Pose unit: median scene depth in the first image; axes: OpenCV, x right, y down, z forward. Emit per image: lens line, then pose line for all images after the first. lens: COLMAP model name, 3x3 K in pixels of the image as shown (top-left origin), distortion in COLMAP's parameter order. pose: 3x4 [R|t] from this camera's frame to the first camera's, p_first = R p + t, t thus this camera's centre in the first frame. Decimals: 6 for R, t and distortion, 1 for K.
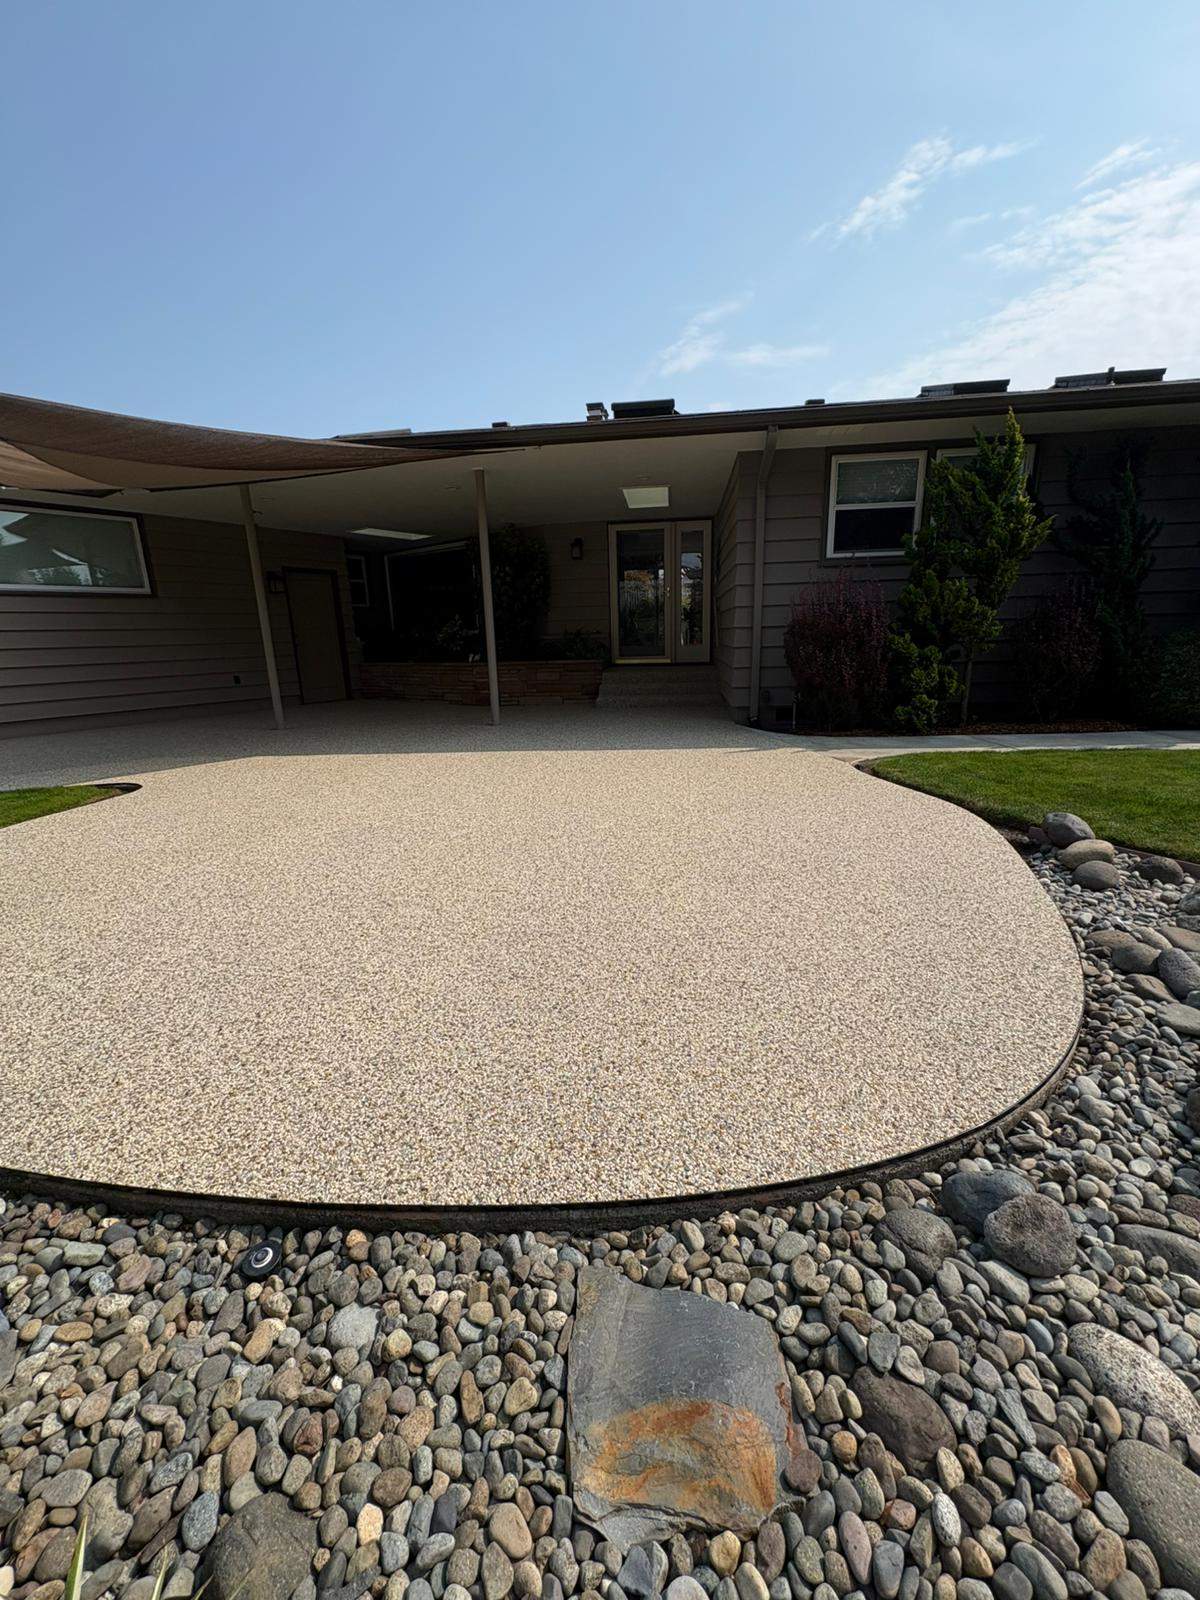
lens RADIAL K [[635.9, 0, 600.0], [0, 635.9, 800.0], [0, 0, 1]] dist [-0.003585, 0.003250]
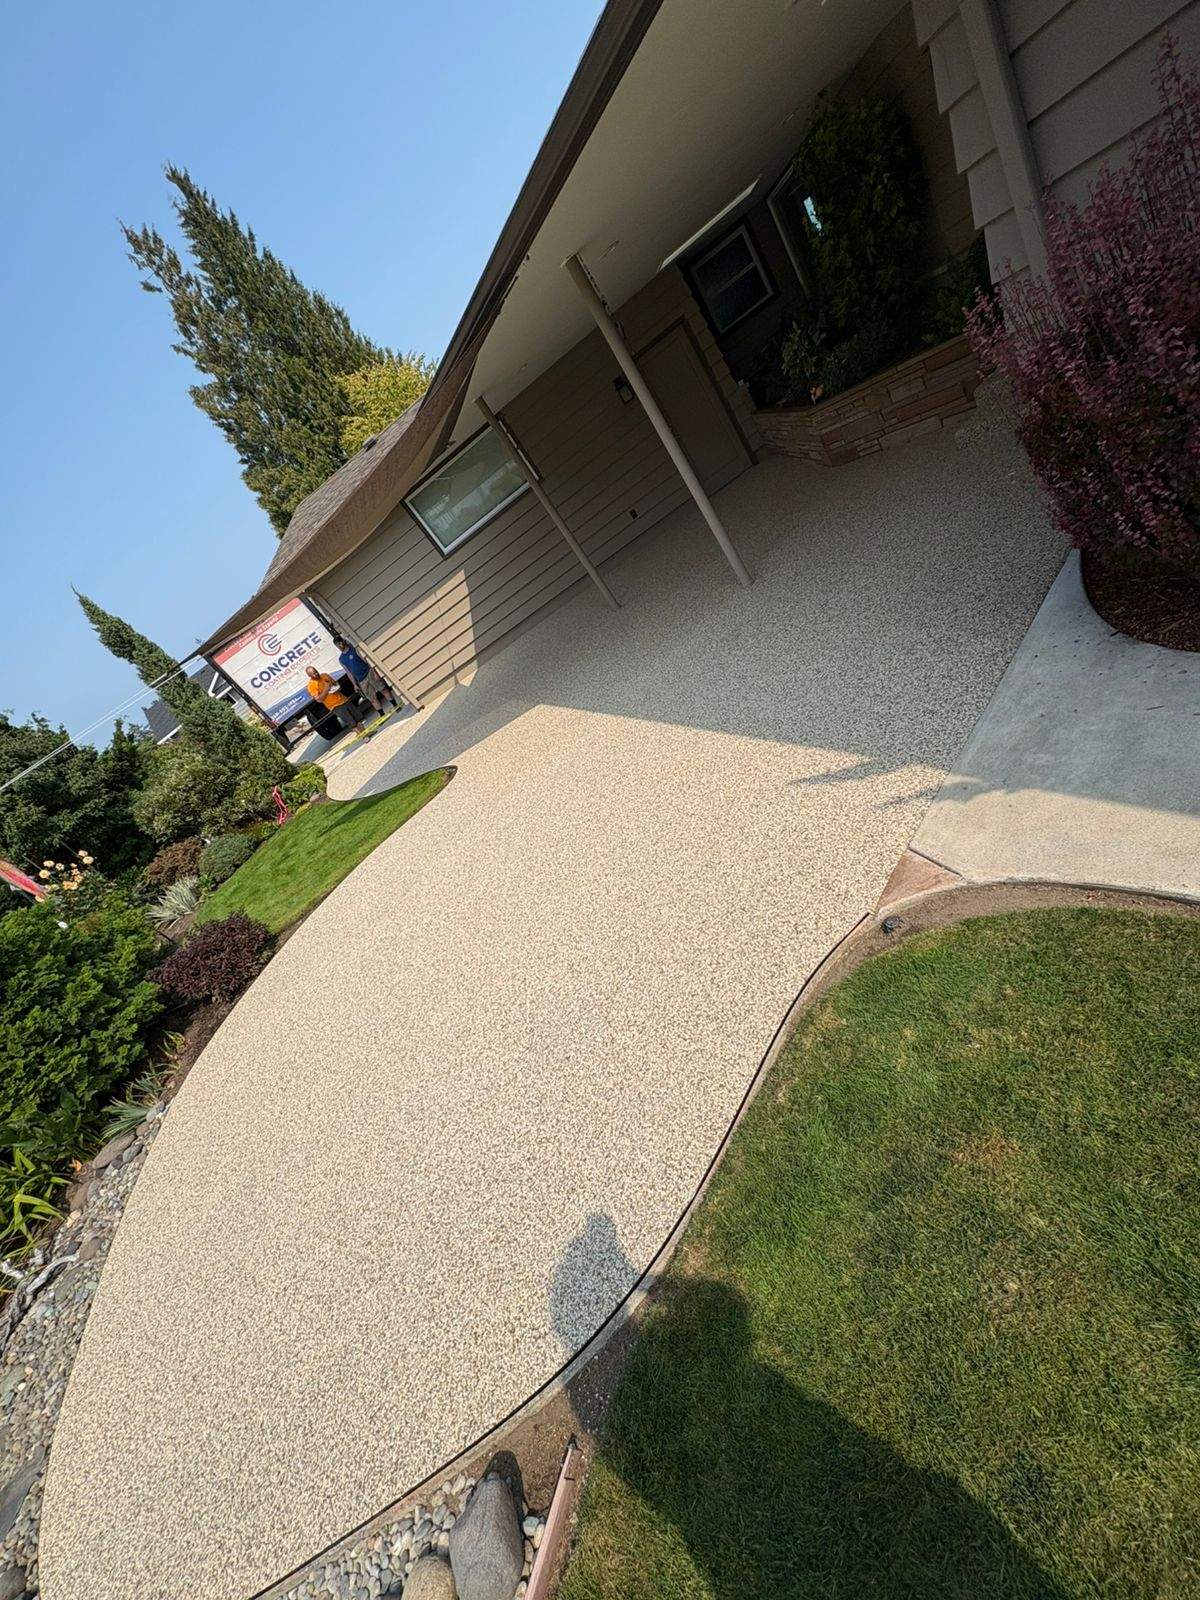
lens RADIAL K [[635.9, 0, 600.0], [0, 635.9, 800.0], [0, 0, 1]] dist [-0.003585, 0.003250]
pose [[0.508055, 0.134499, -0.850759, 0.326856], [0.371850, 0.856693, 0.357498, -0.180449], [0.776922, -0.497983, 0.385233, 0.337622]]
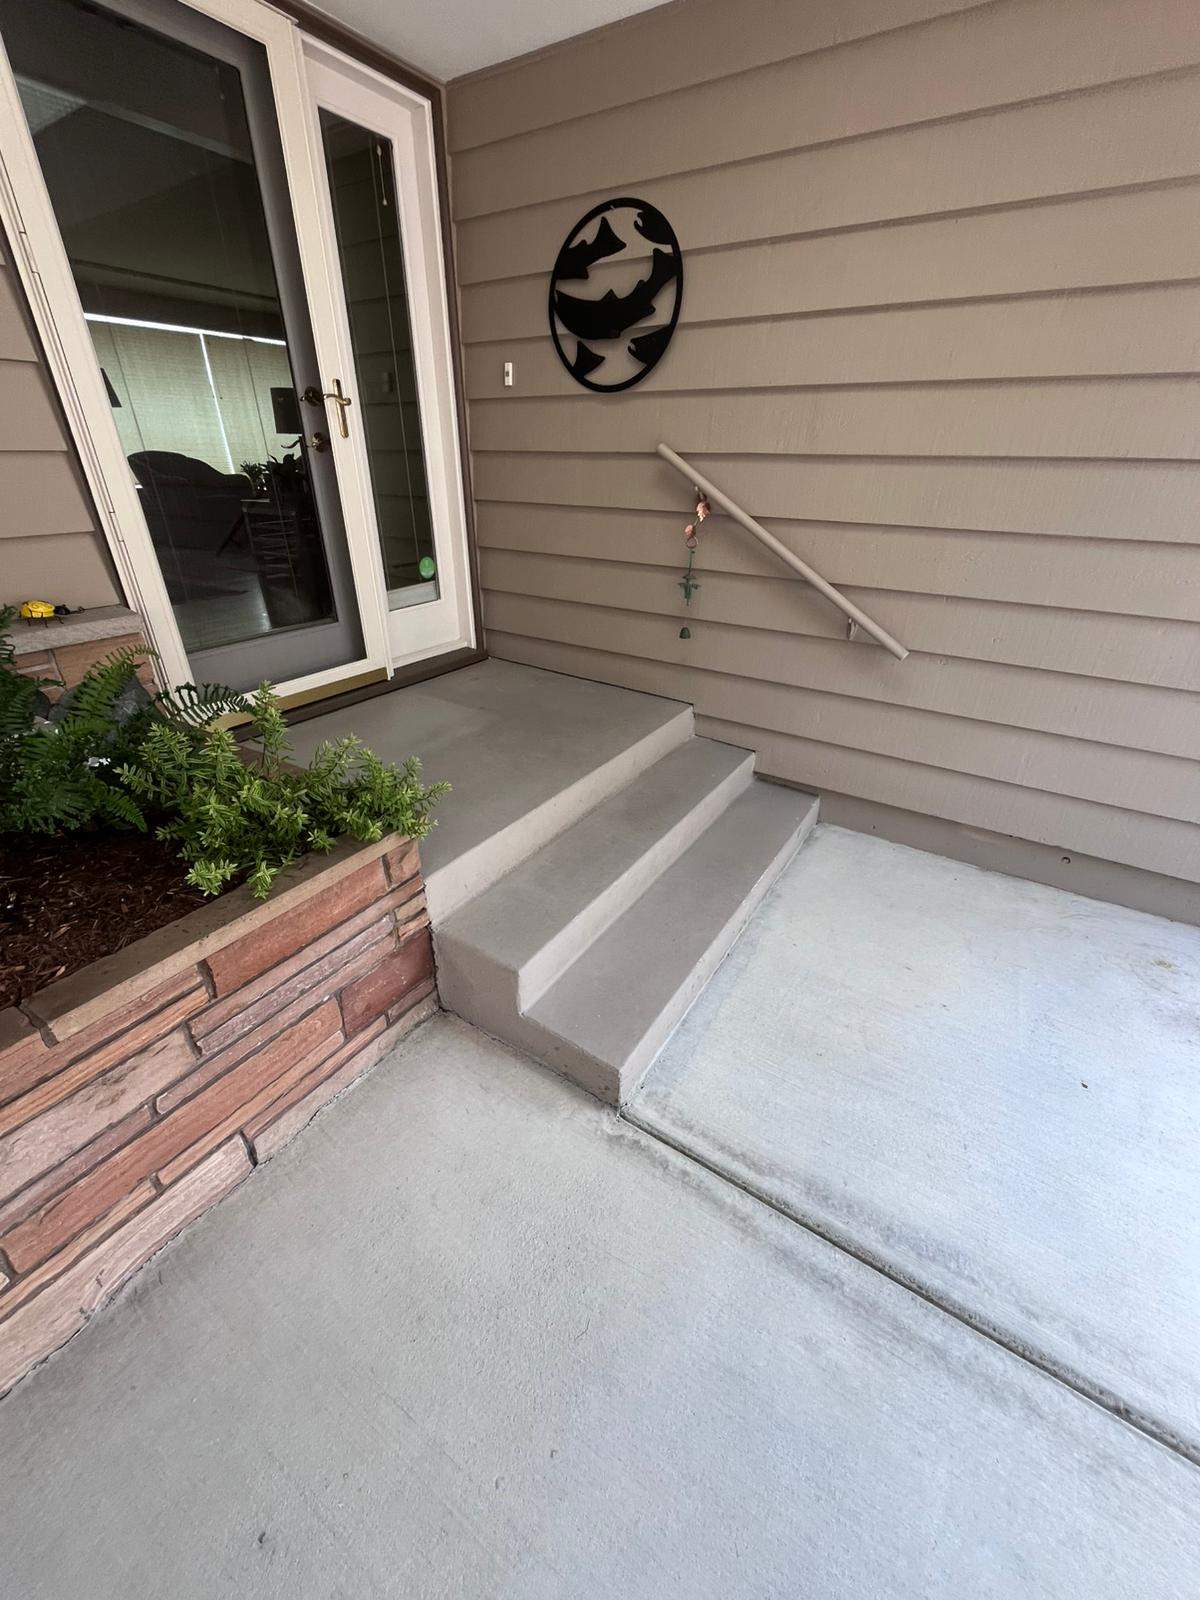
lens RADIAL K [[648.2, 0, 600.0], [0, 648.2, 800.0], [0, 0, 1]] dist [-0.003289, -0.000388]
pose [[0.441391, -0.396250, 0.805084, -0.110703], [0.202972, 0.918049, 0.340570, -0.263411], [-0.874057, 0.013085, 0.485646, 0.831747]]
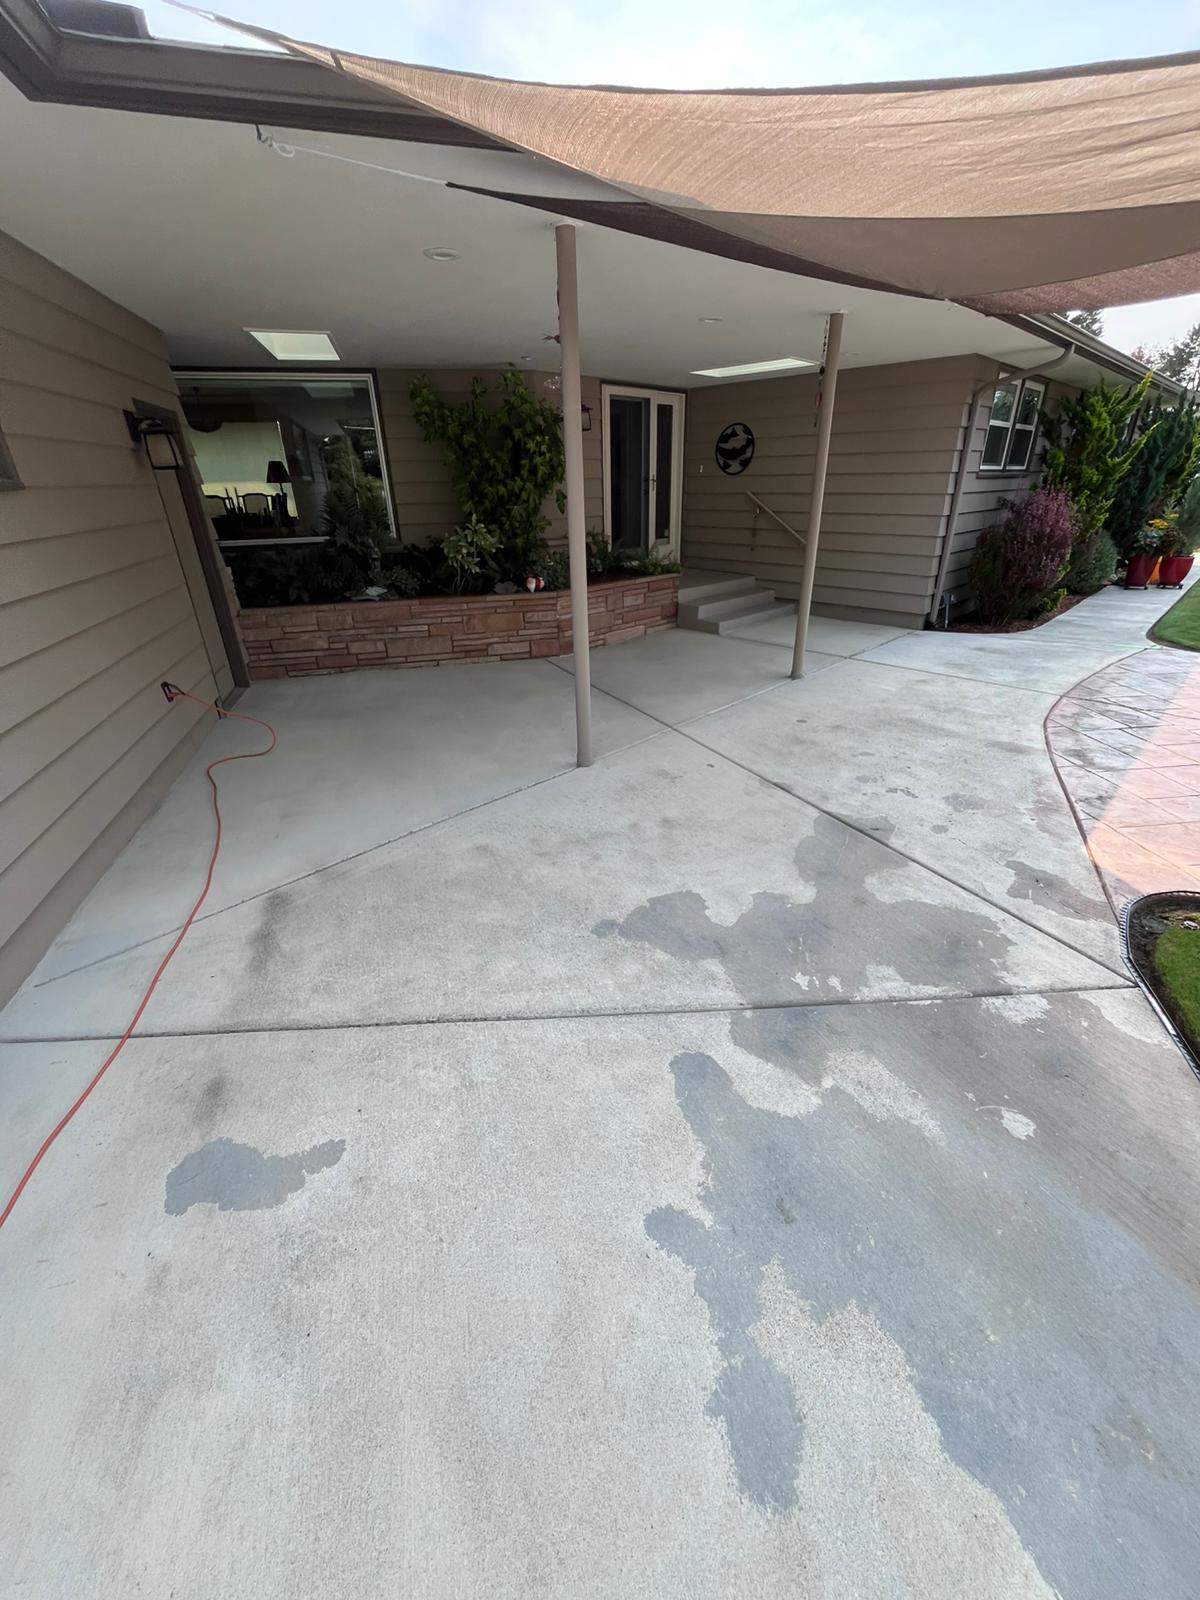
lens RADIAL K [[648.2, 0, 600.0], [0, 648.2, 800.0], [0, 0, 1]] dist [-0.003289, -0.000388]
pose [[0.620055, -0.330942, 0.711344, -0.718463], [0.195298, 0.943247, 0.268596, -0.180249], [-0.759862, -0.027620, 0.649497, 0.504771]]
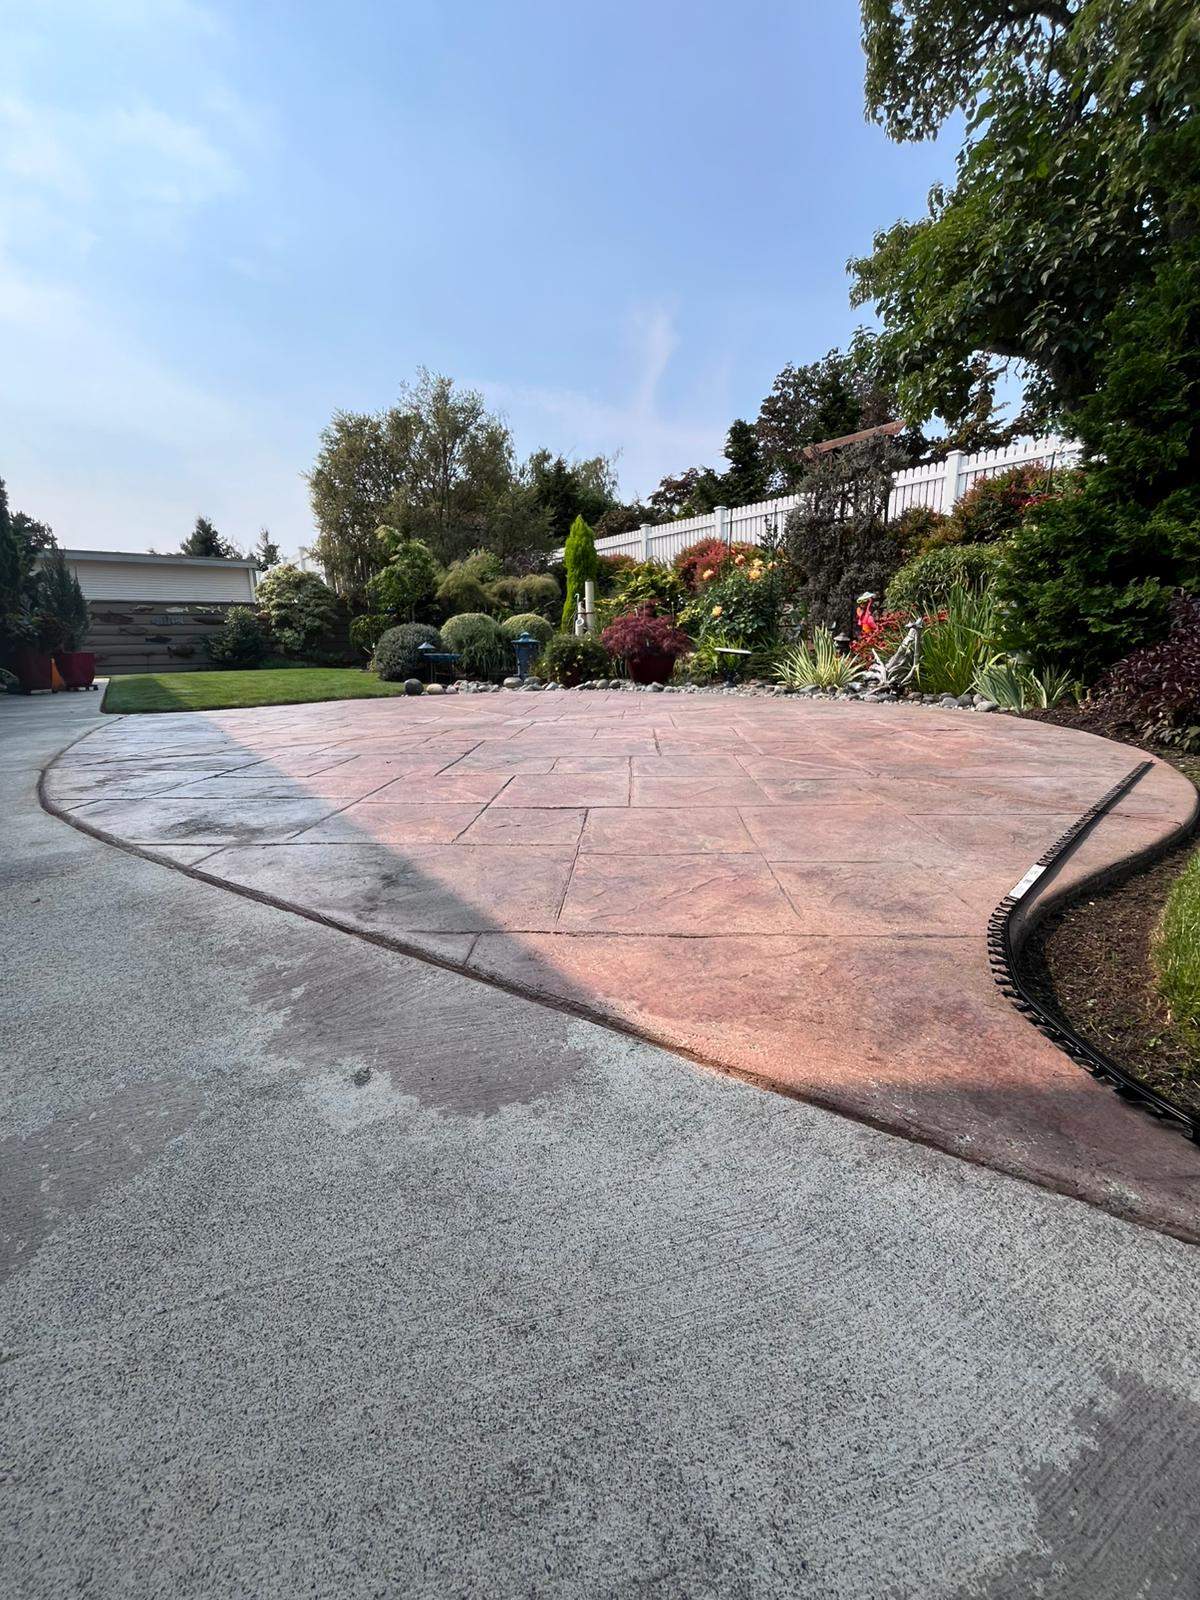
lens RADIAL K [[648.2, 0, 600.0], [0, 648.2, 800.0], [0, 0, 1]] dist [-0.003289, -0.000388]
pose [[-0.672208, -0.127224, 0.729349, -0.374648], [0.226407, 0.902607, 0.366116, -0.069113], [-0.704894, 0.411236, -0.577935, 0.564860]]
